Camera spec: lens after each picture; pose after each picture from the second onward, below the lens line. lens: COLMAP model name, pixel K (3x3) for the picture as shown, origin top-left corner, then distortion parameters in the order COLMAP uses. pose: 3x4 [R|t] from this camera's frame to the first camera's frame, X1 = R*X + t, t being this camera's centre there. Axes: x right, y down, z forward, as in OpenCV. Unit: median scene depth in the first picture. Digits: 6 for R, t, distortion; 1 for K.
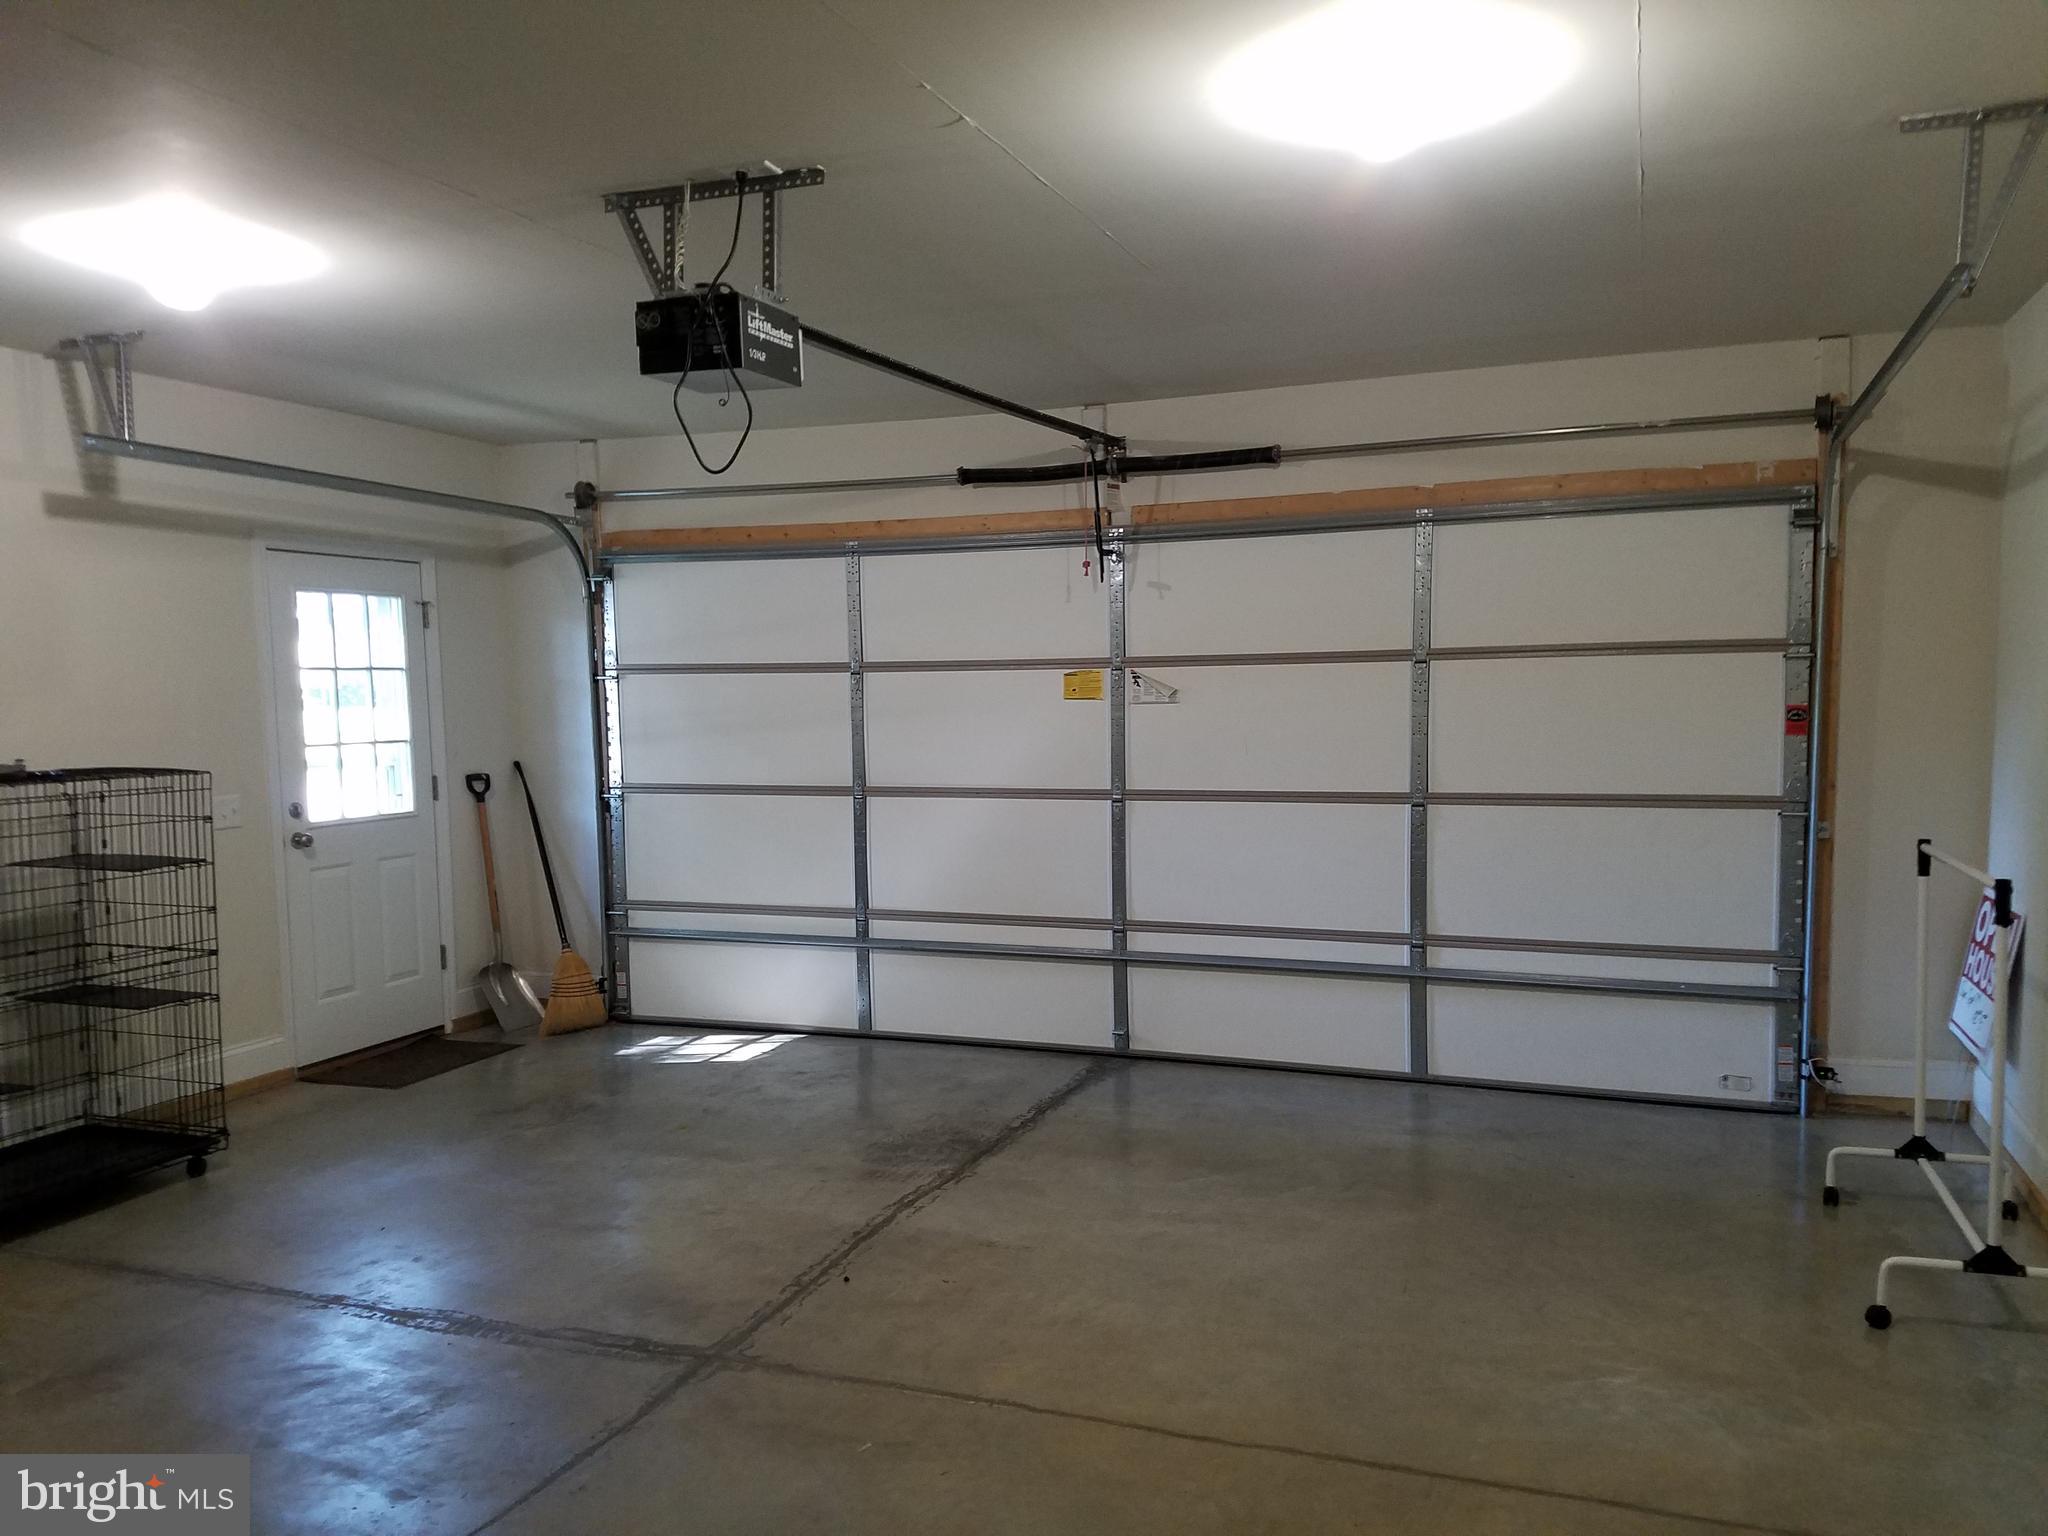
lens RADIAL K [[1605.9, 0, 1014.6], [0, 1605.9, 809.0], [0, 0, 1]] dist [0.290665, -0.427884]
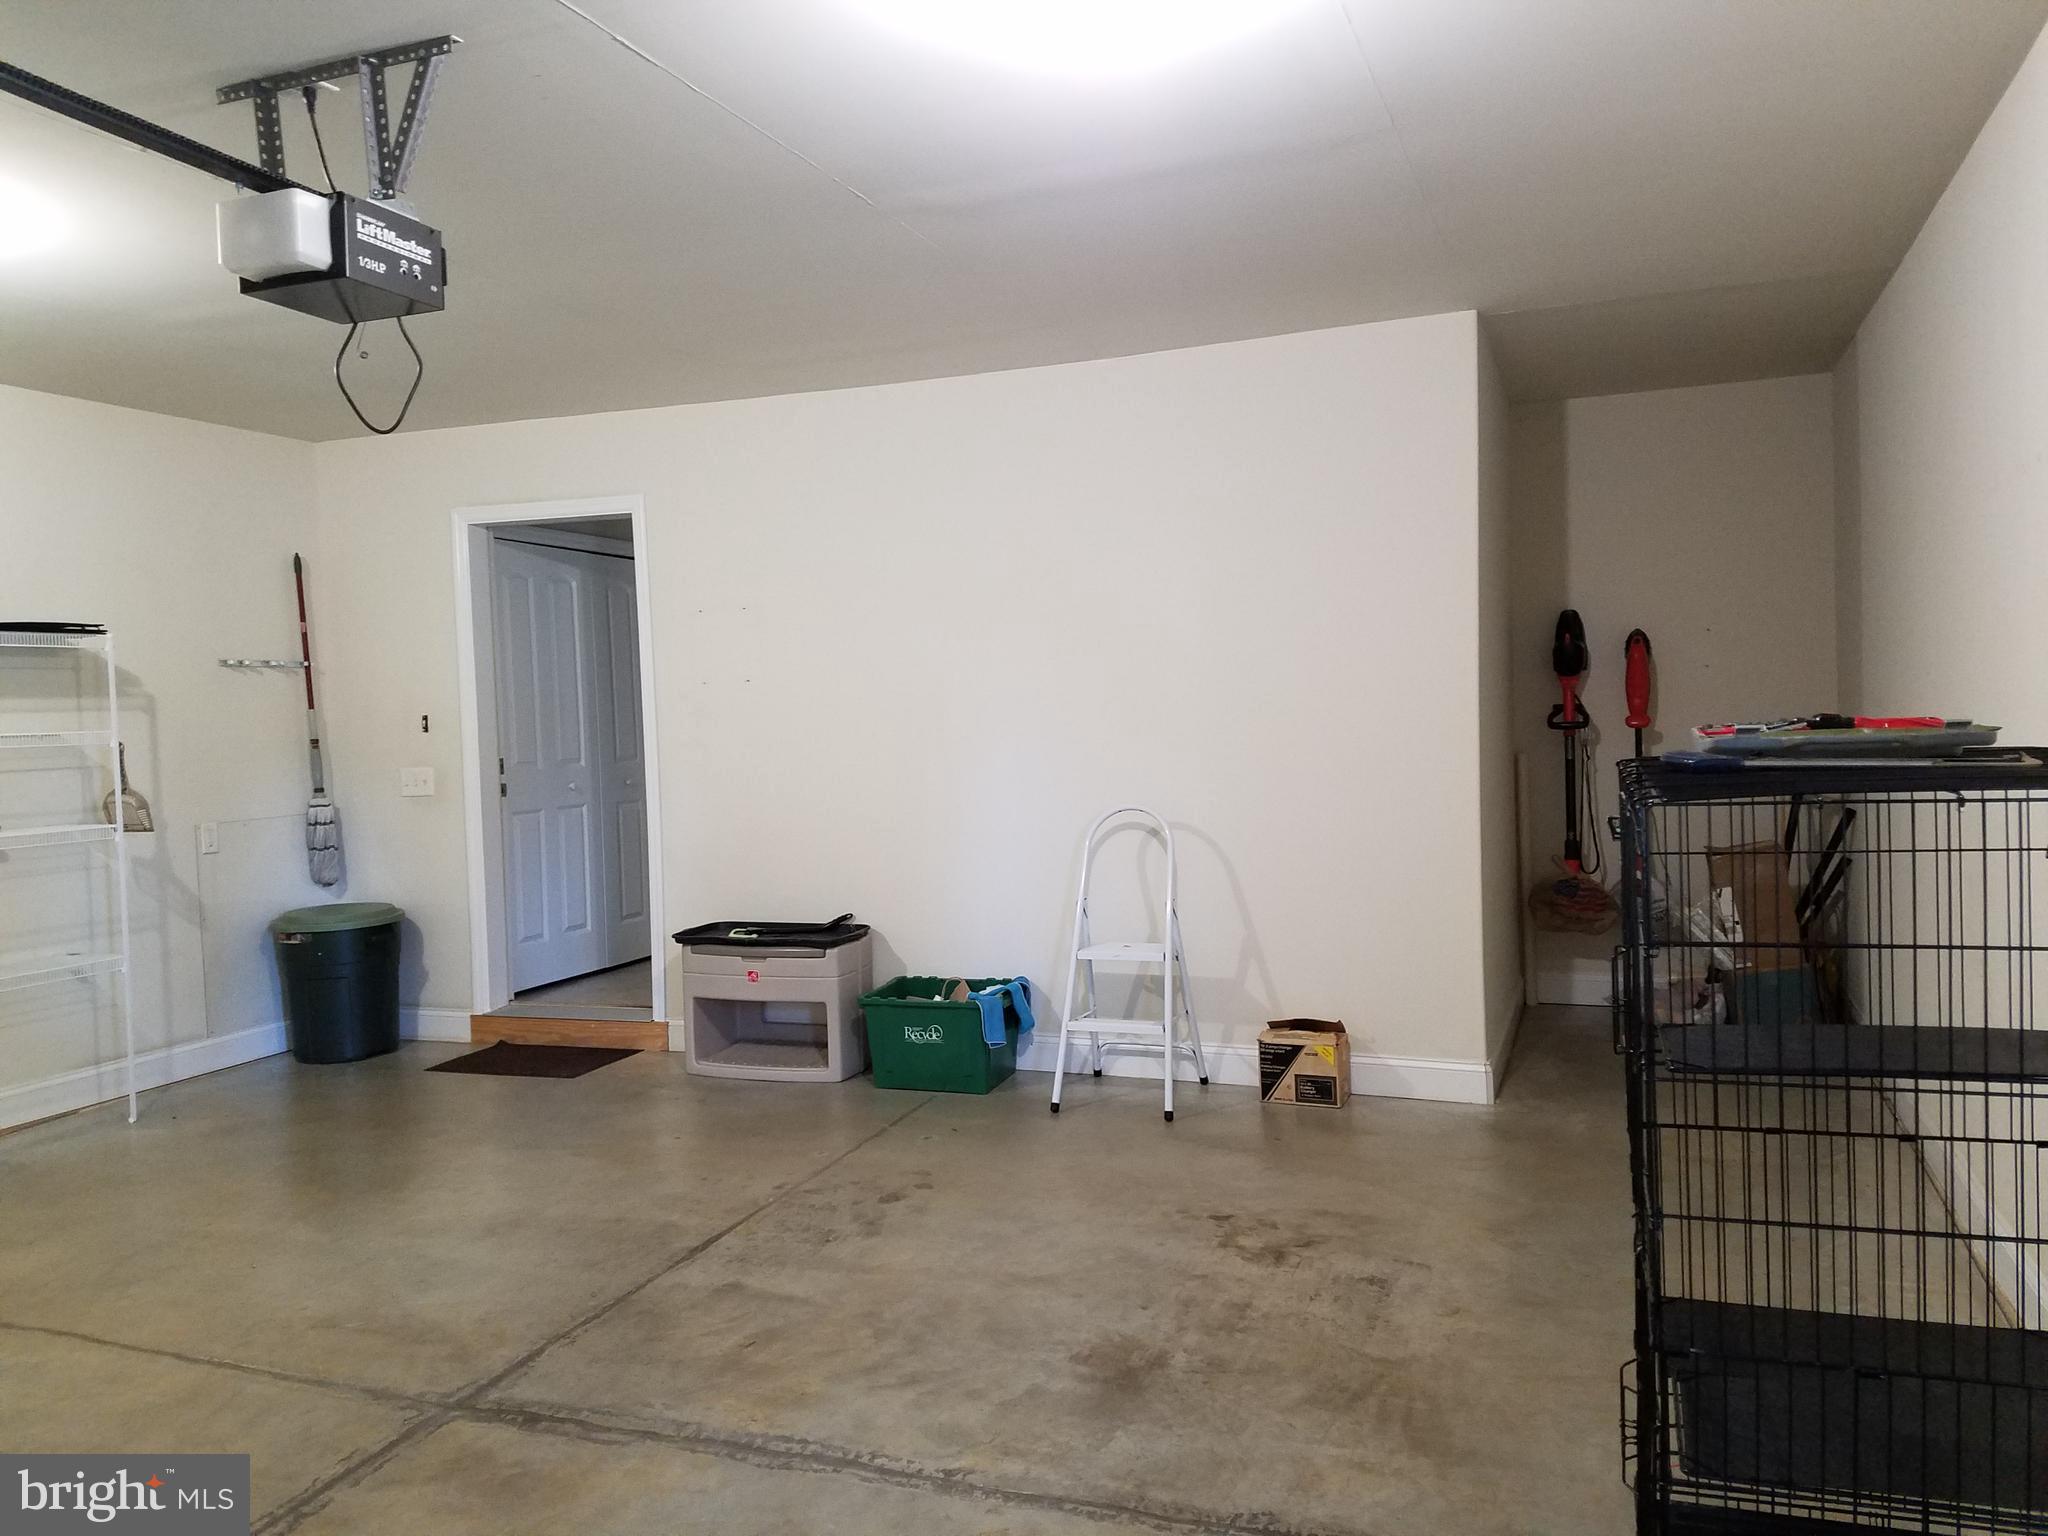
lens RADIAL K [[1605.9, 0, 1014.6], [0, 1605.9, 809.0], [0, 0, 1]] dist [0.290665, -0.427884]
pose [[-0.998868, 0.047302, -0.005100, -0.498248], [0.046179, 0.989732, 0.135274, -0.102813], [0.011446, 0.134885, -0.990795, 1.866719]]
